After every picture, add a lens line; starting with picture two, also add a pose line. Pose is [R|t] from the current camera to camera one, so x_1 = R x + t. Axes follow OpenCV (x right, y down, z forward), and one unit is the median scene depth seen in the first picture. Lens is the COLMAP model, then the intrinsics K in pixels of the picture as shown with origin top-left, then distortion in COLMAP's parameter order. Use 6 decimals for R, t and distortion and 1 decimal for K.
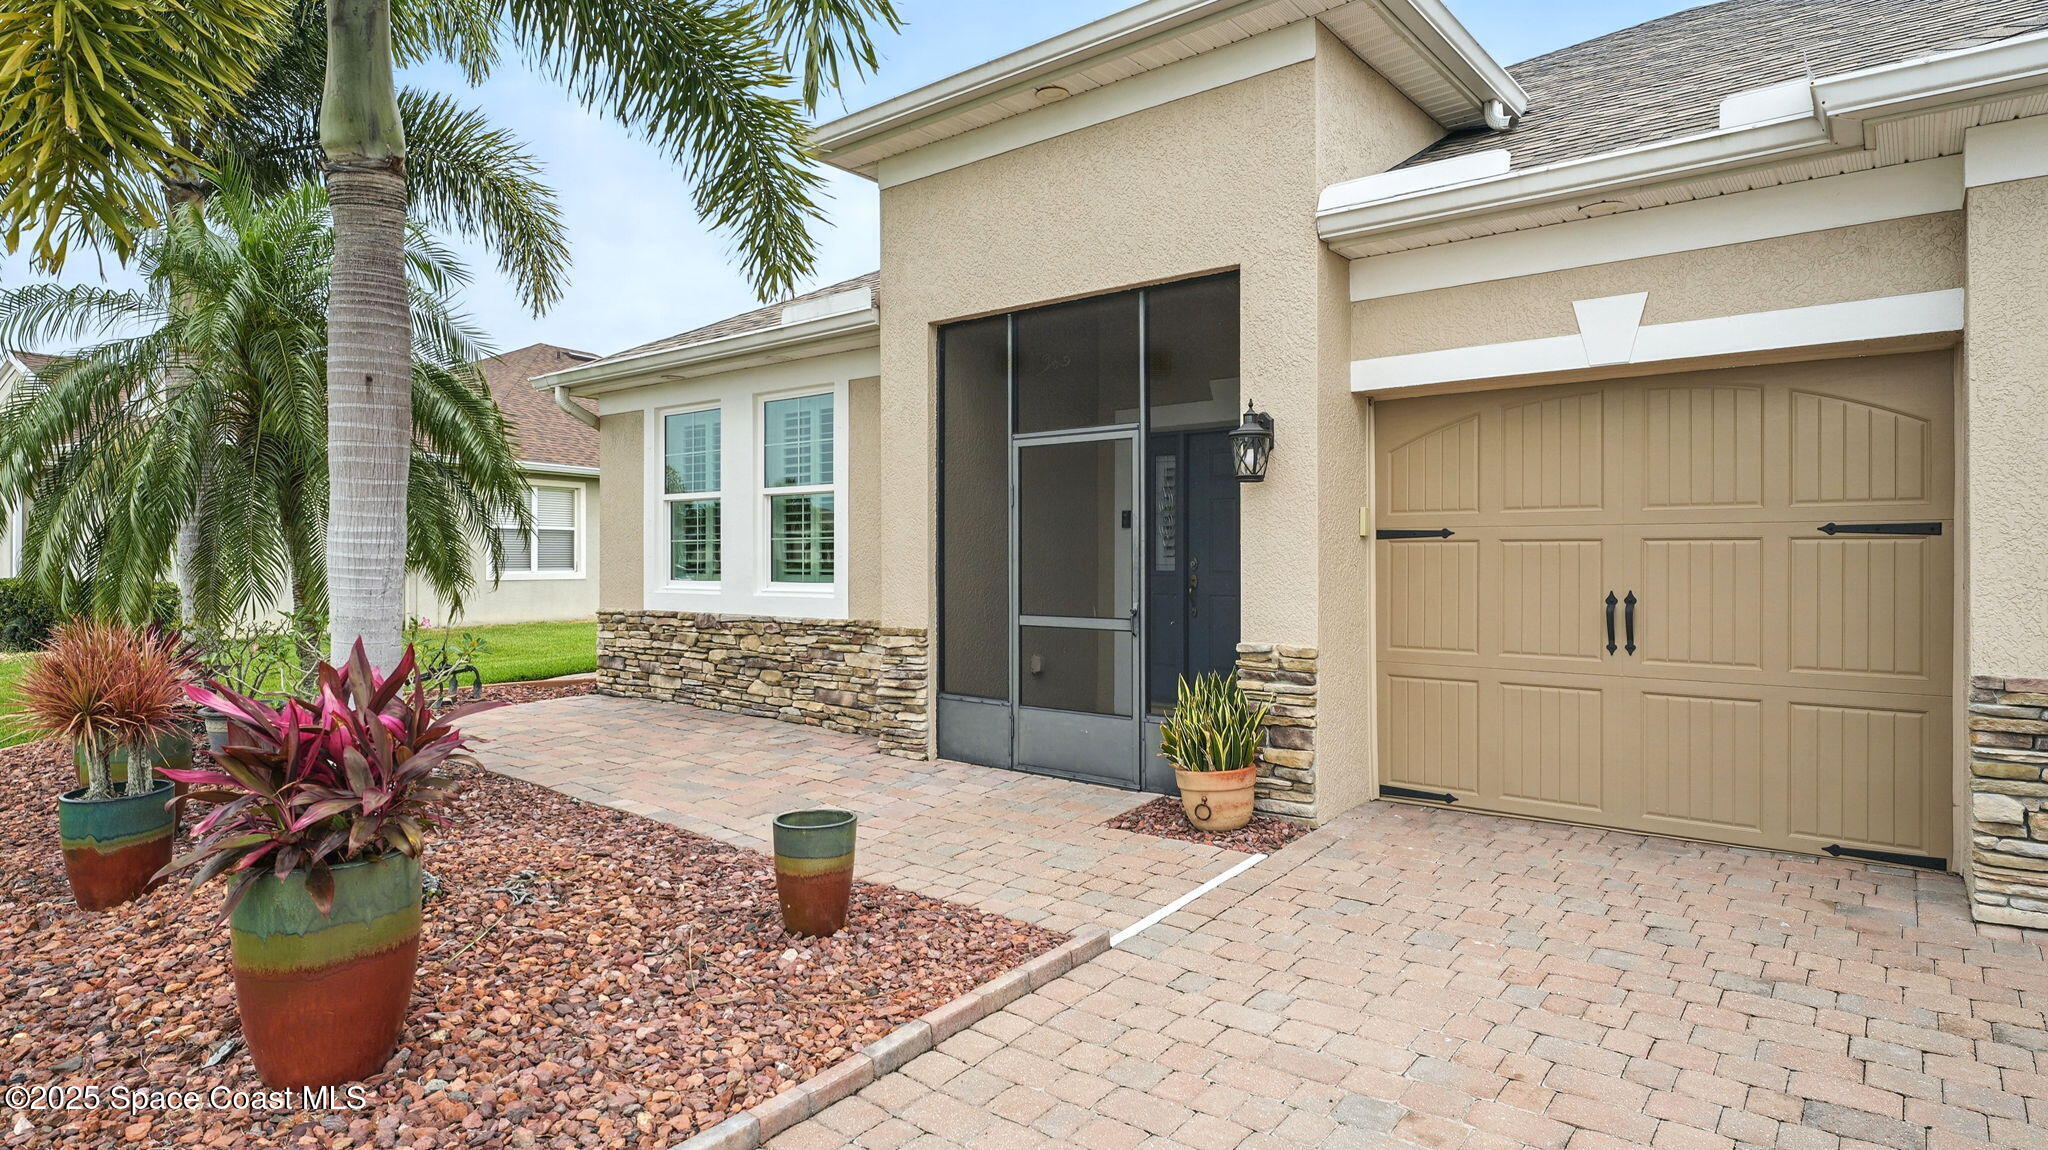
lens RADIAL K [[1080.8, 0, 1013.3], [0, 1080.8, 556.1], [0, 0, 1]] dist [-0.000236, -0.000687]
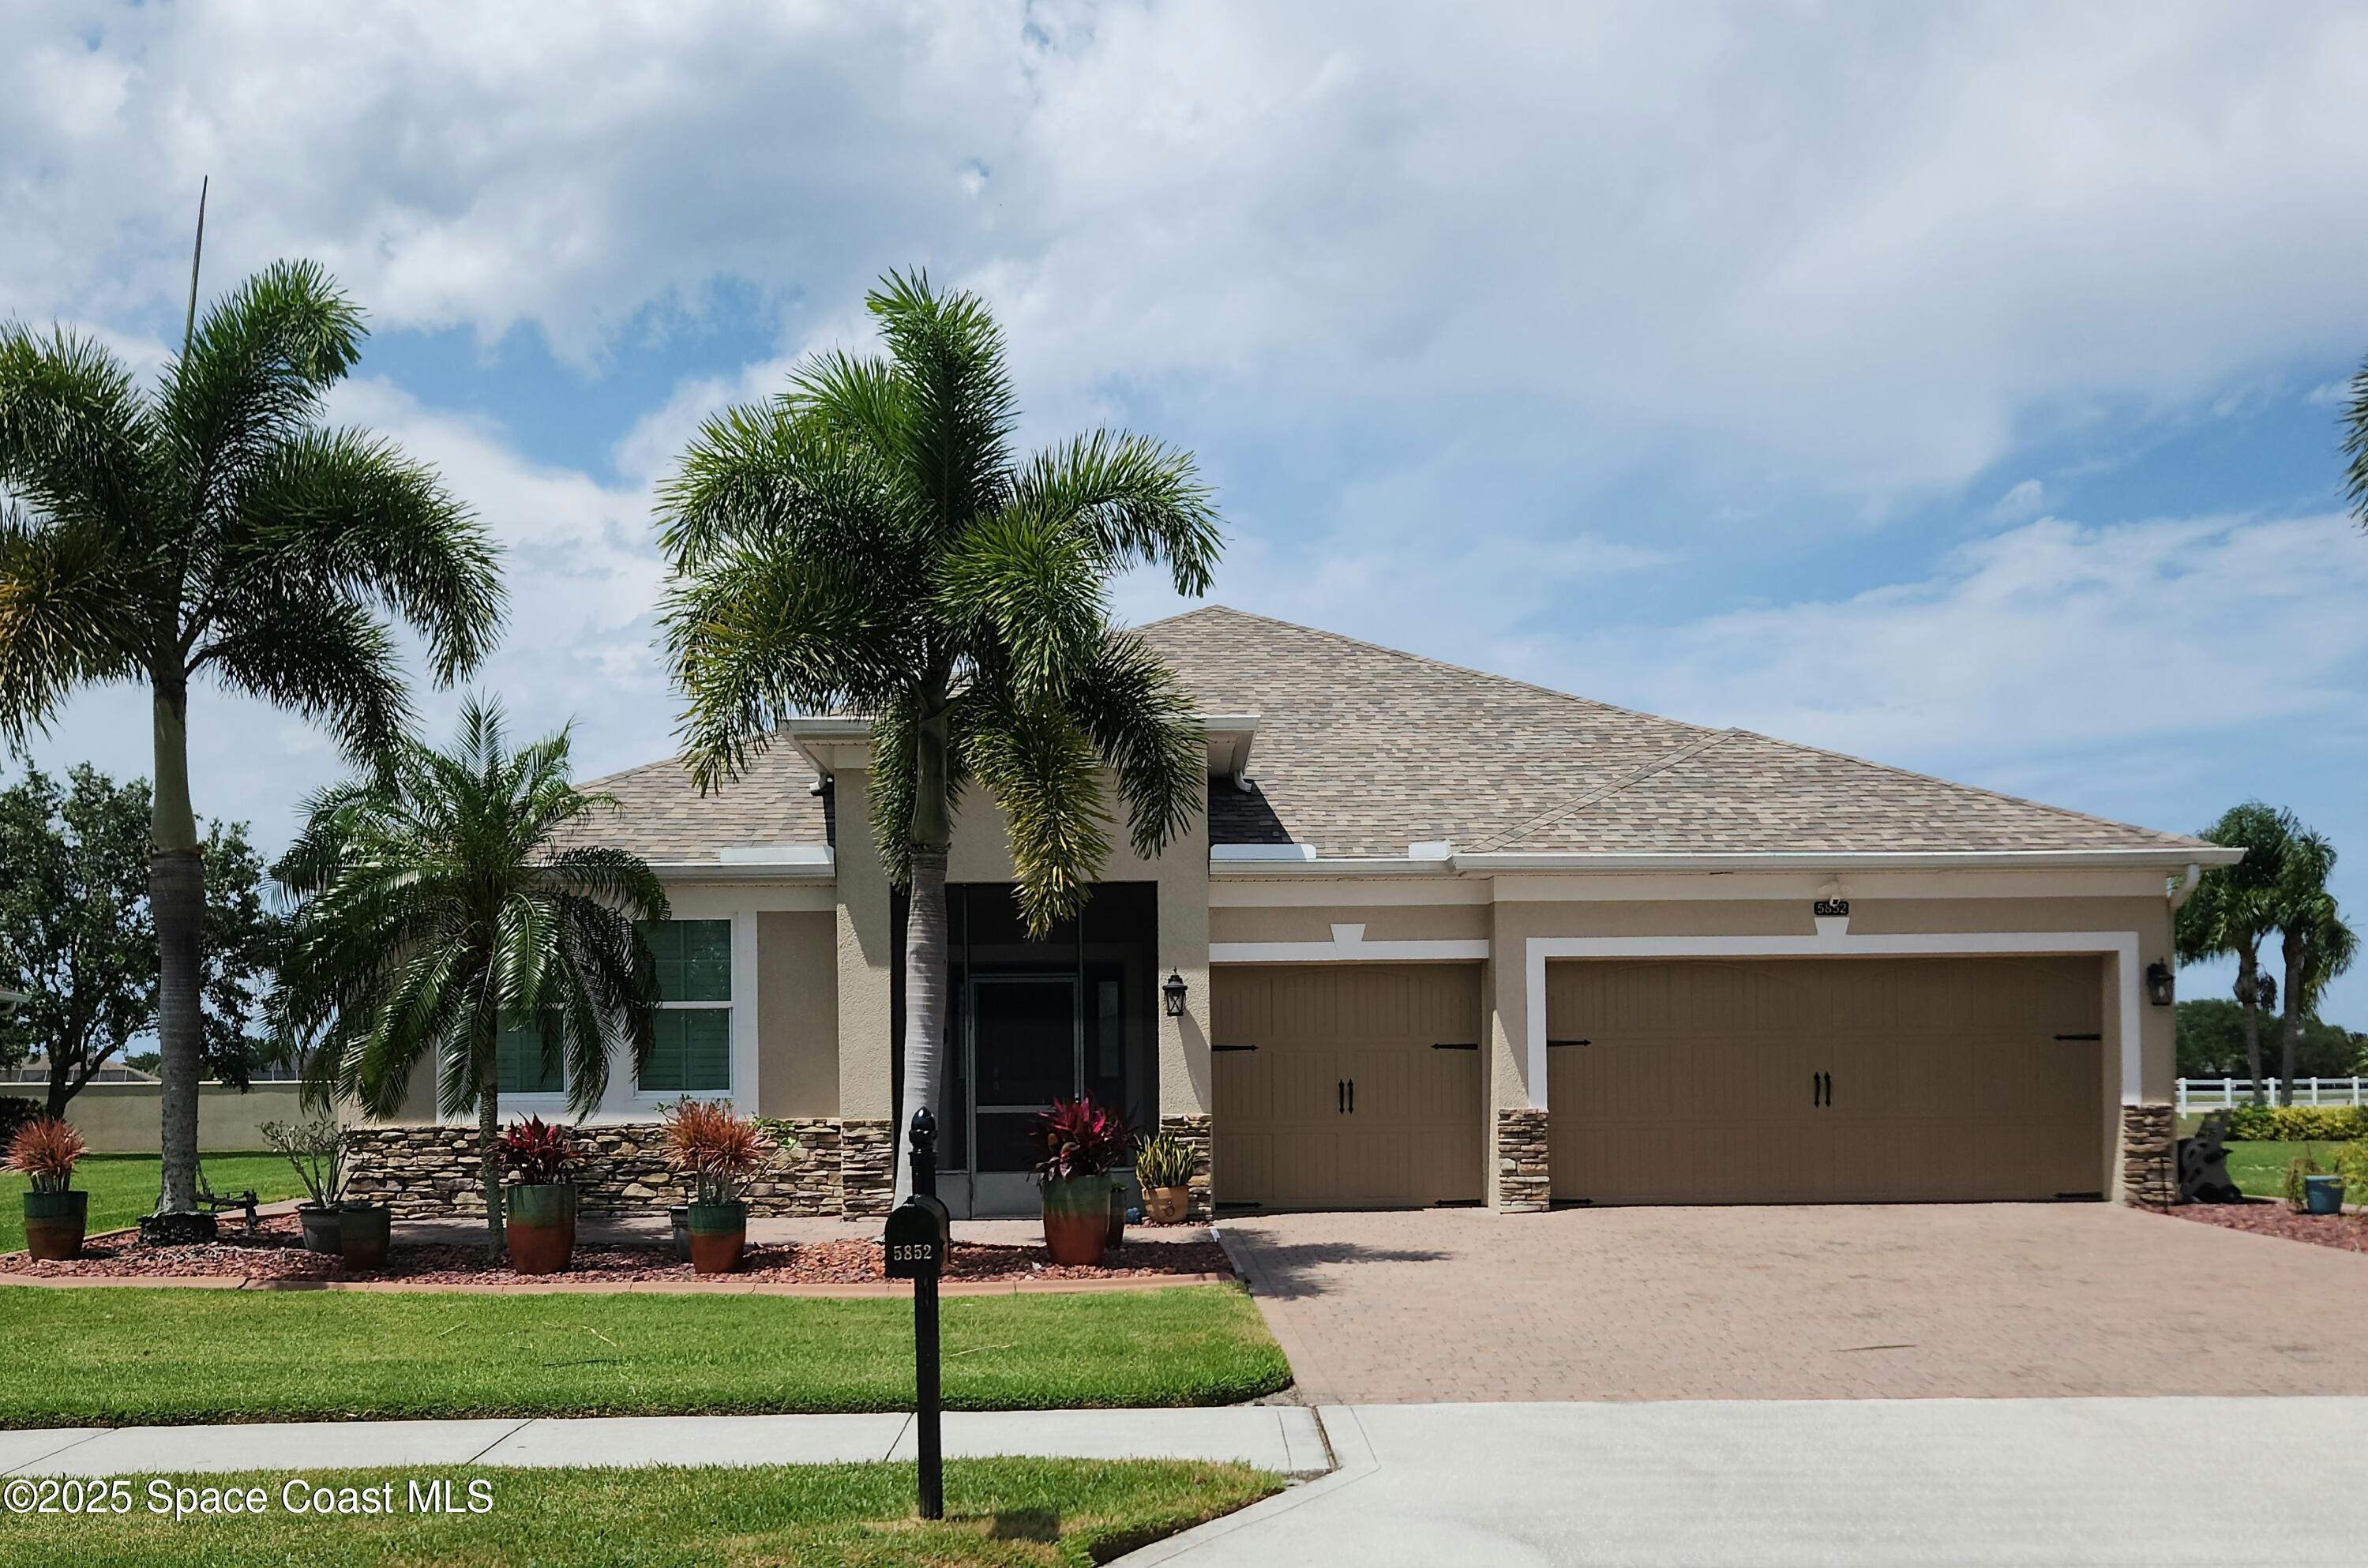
lens RADIAL K [[1563.7, 0, 1218.0], [0, 1563.7, 1061.7], [0, 0, 1]] dist [0.003039, 0.002291]
pose [[0.774683, -0.000085, 0.632350, -1.199404], [0.008543, 0.999910, -0.010332, 0.024906], [-0.632292, 0.013407, 0.774614, -0.864913]]
